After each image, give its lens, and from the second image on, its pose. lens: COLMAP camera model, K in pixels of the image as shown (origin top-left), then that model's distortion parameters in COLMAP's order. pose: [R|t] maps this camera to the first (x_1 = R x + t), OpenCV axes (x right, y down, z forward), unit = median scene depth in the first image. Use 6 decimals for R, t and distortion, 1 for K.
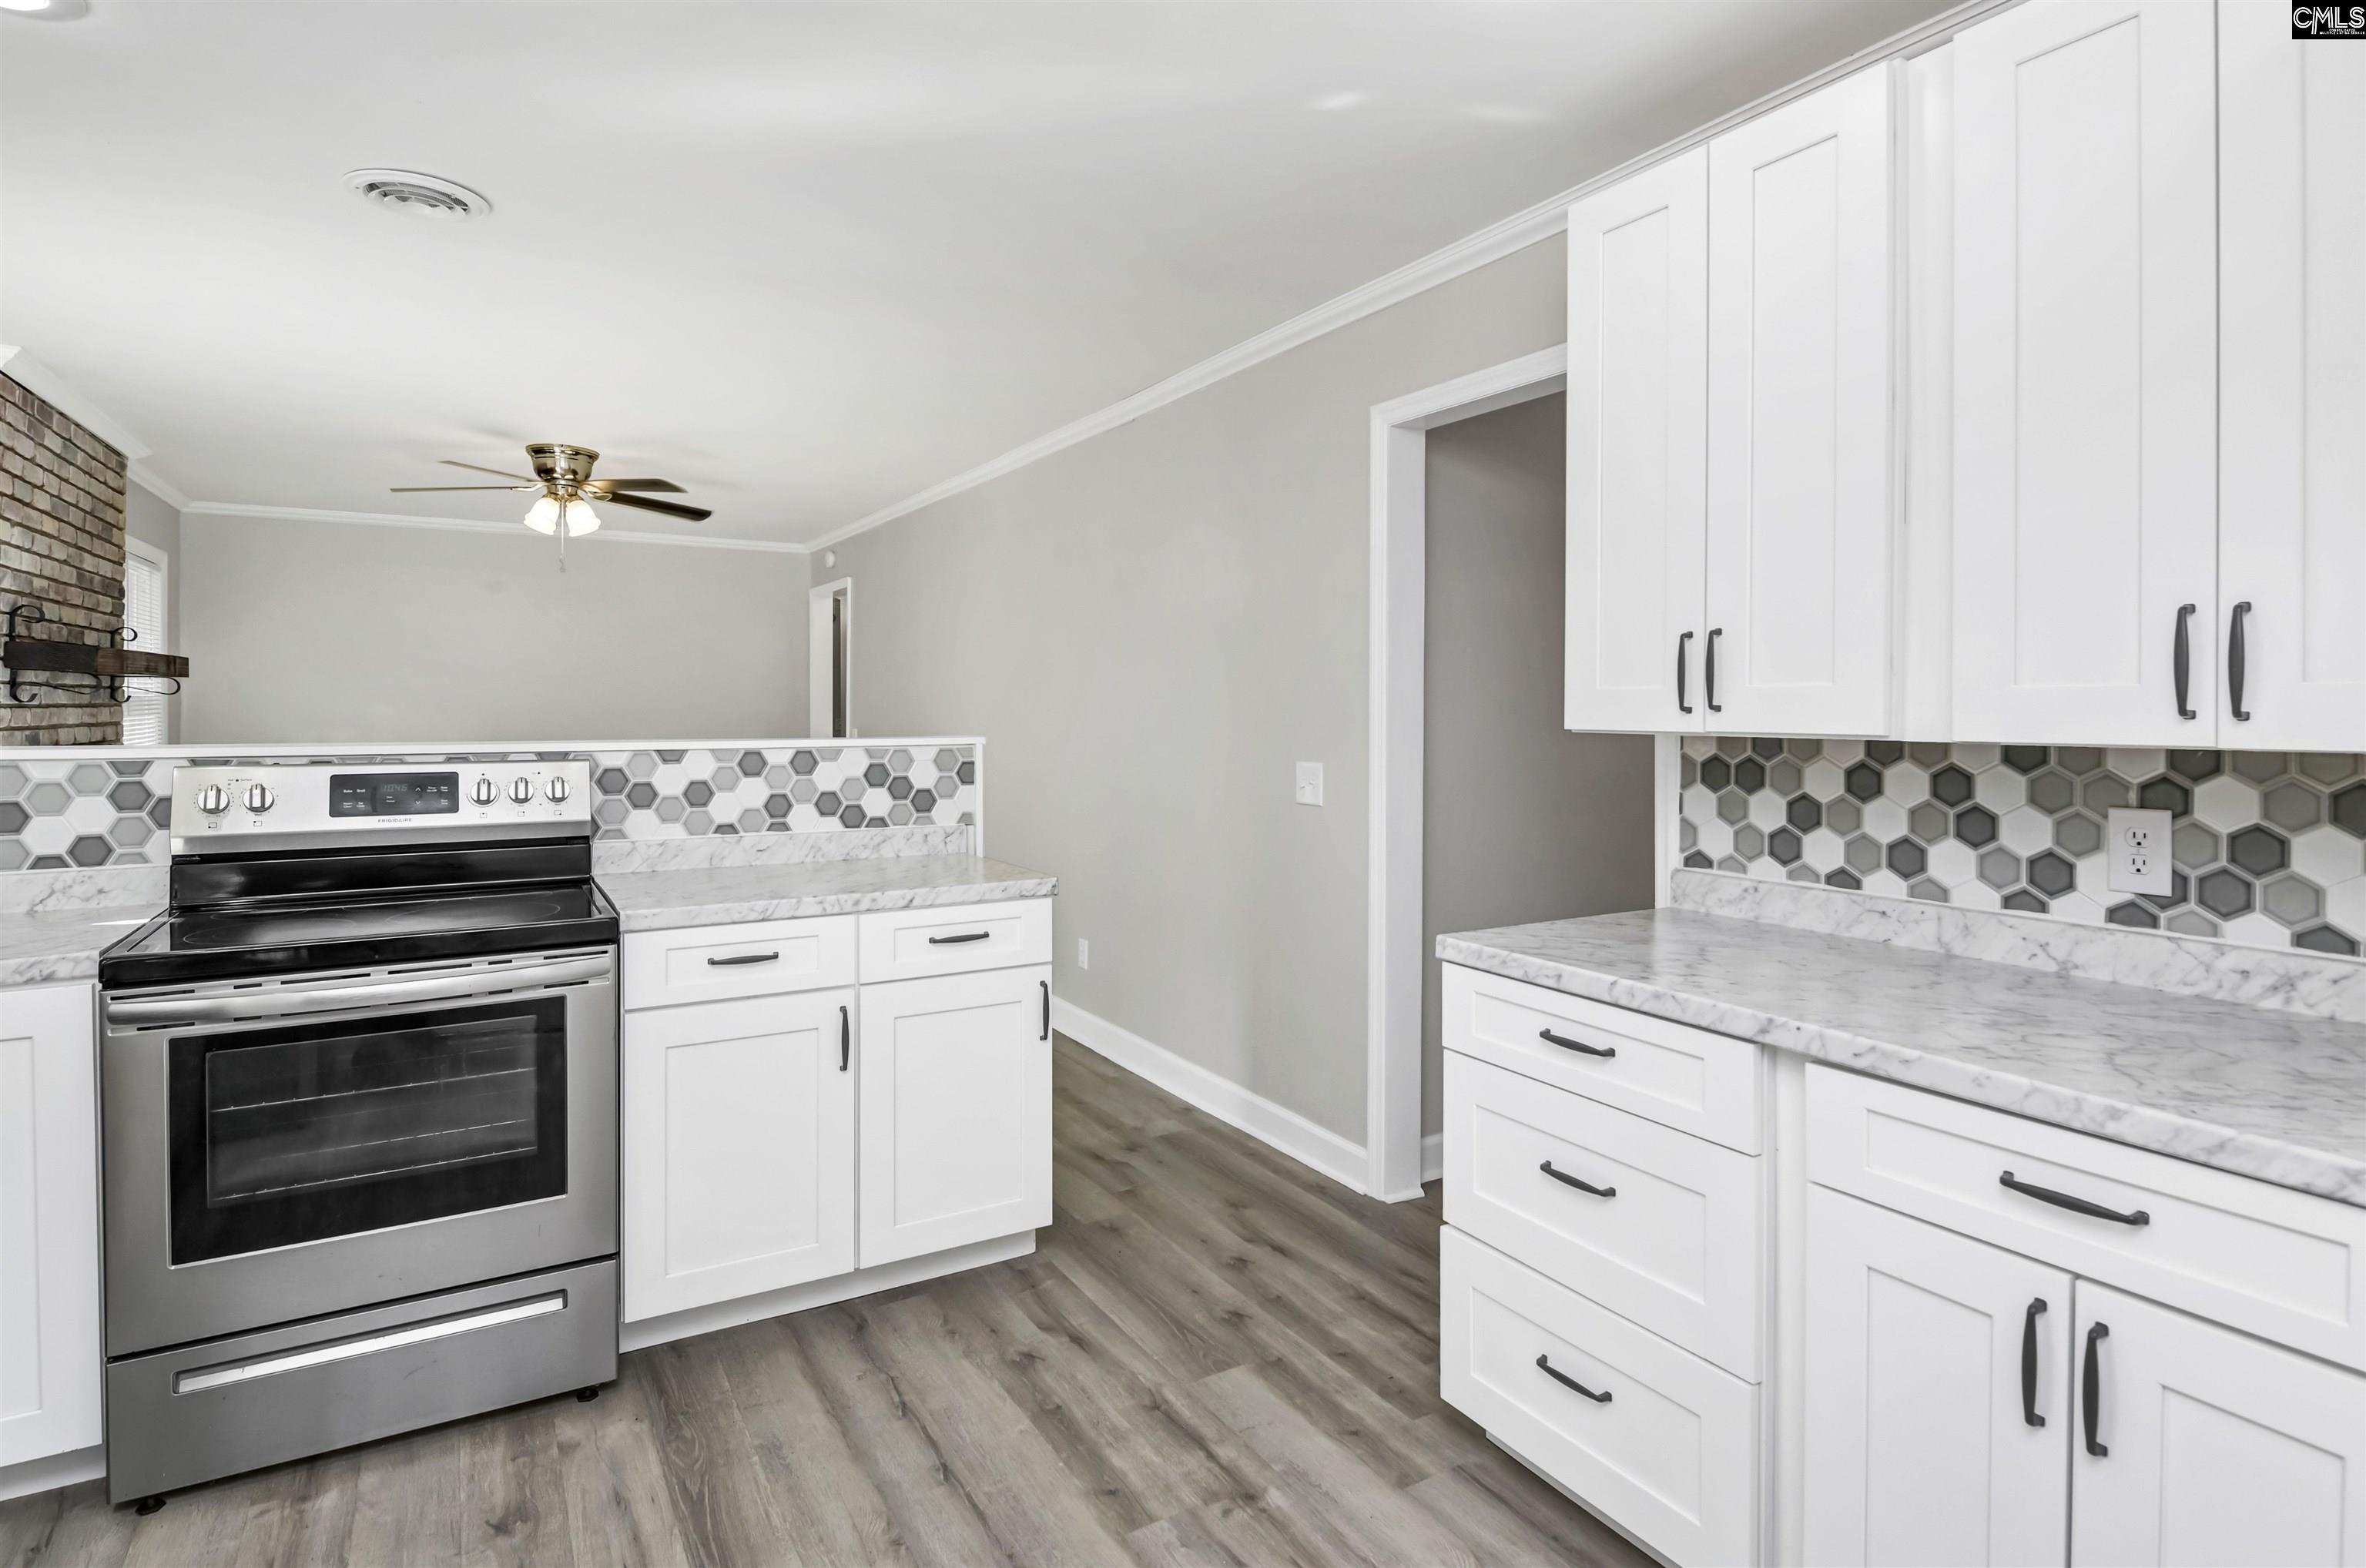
lens RADIAL K [[1203.0, 0, 1191.4], [0, 1203.0, 716.6], [0, 0, 1]] dist [0.007660, -0.010713]
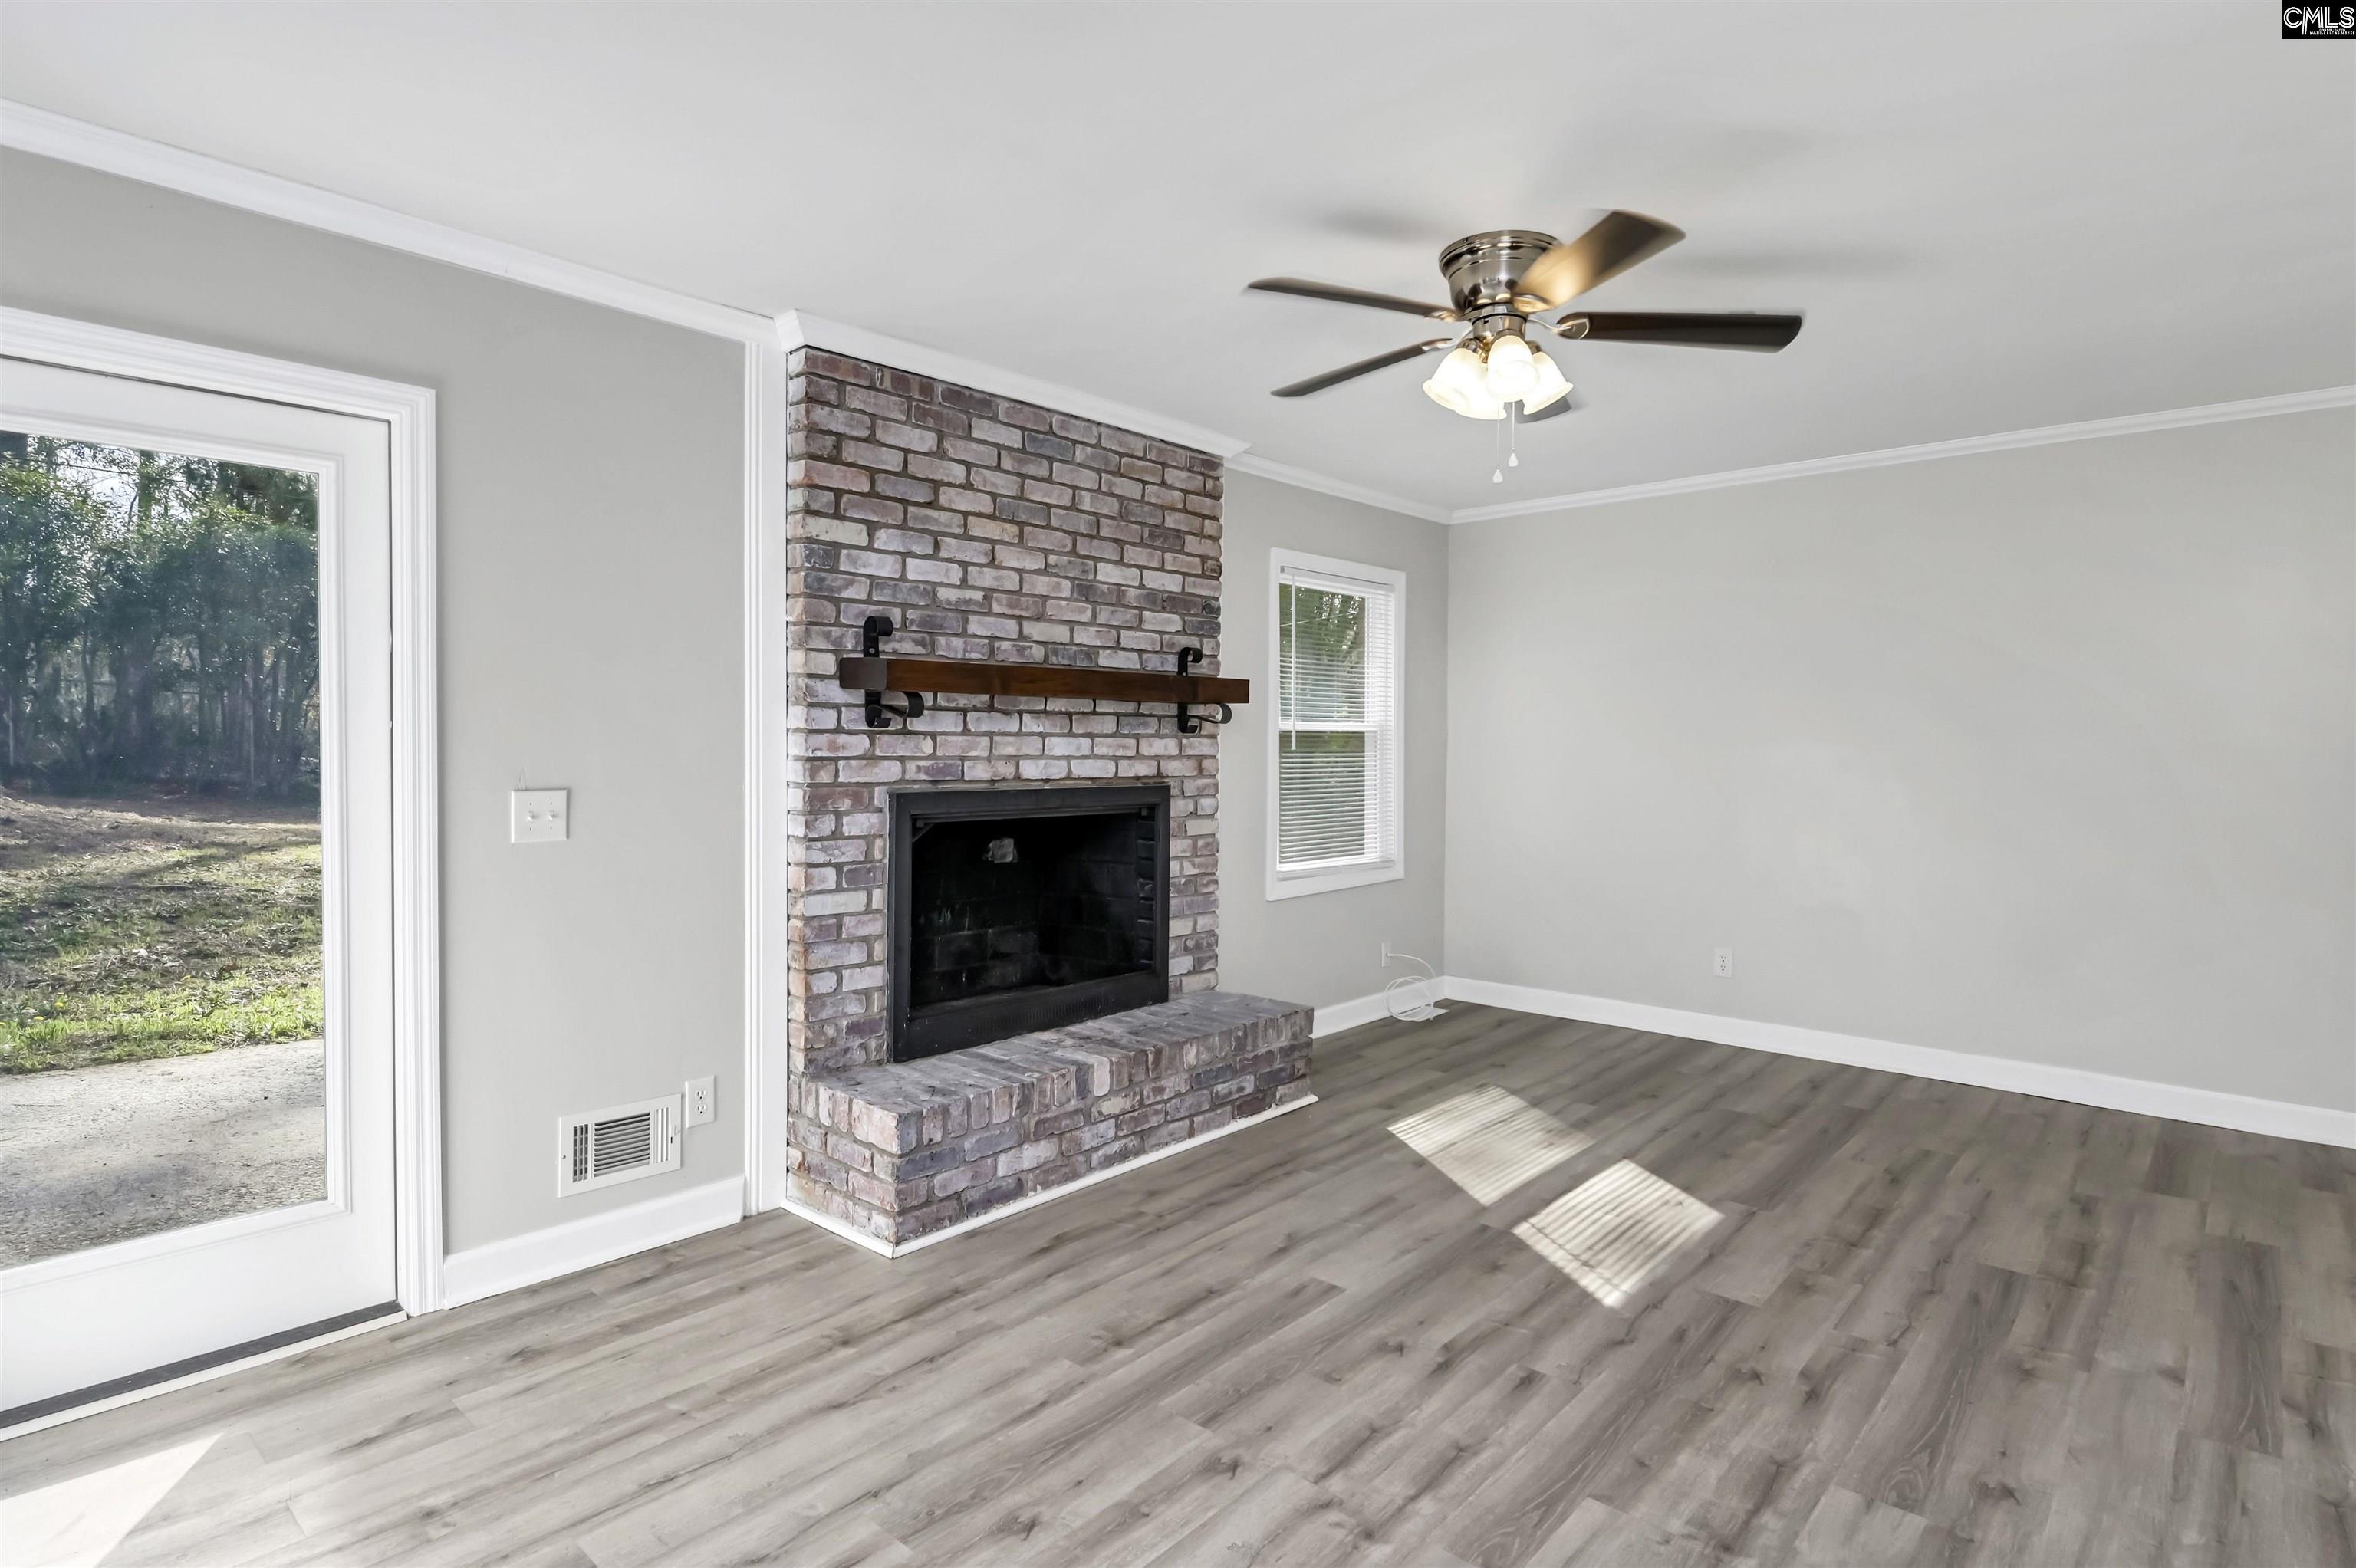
lens RADIAL K [[1197.8, 0, 1172.6], [0, 1197.8, 770.4], [0, 0, 1]] dist [0.007660, -0.010713]
pose [[0.287544, 0.014748, -0.957654, -0.121869], [-0.009341, 0.999877, 0.012593, 0.012405], [0.957722, 0.005324, 0.287646, 1.893367]]
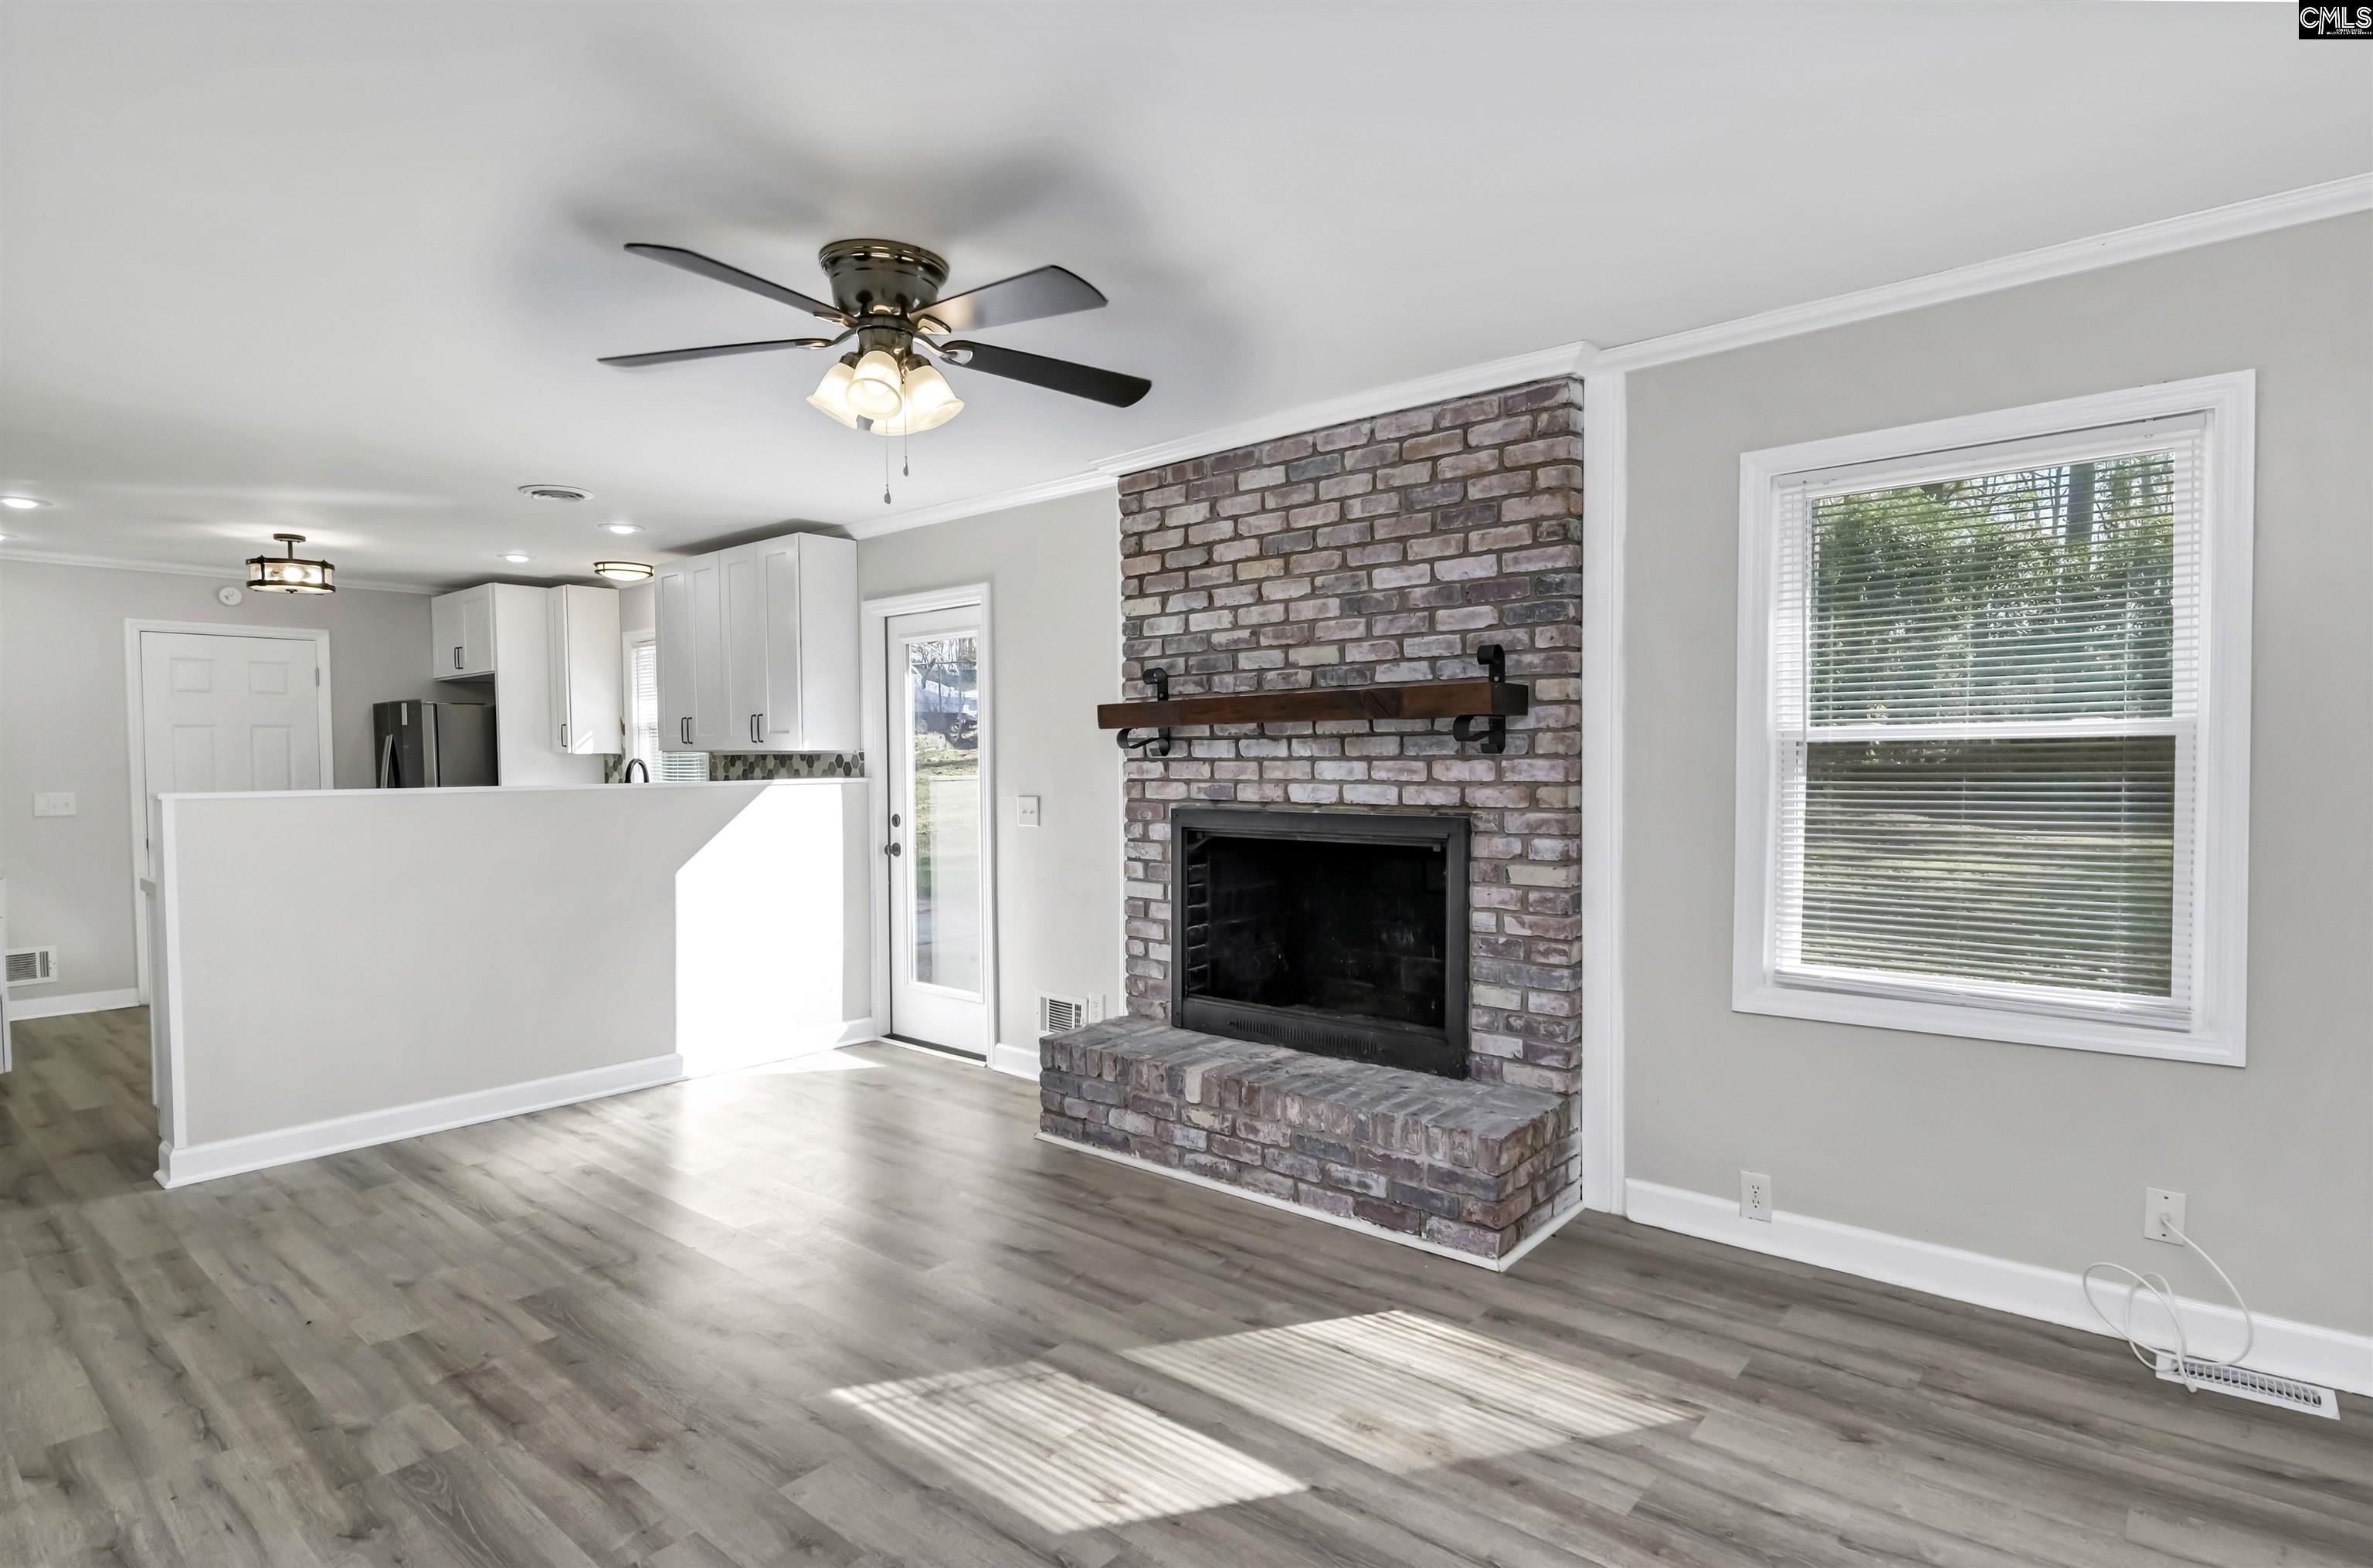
lens RADIAL K [[1206.5, 0, 1204.1], [0, 1206.5, 798.7], [0, 0, 1]] dist [0.007660, -0.010713]
pose [[-0.945405, 0.013439, -0.325621, -1.260192], [0.000625, 0.999222, 0.039424, -0.032492], [0.325898, 0.037068, -0.944678, 4.088067]]
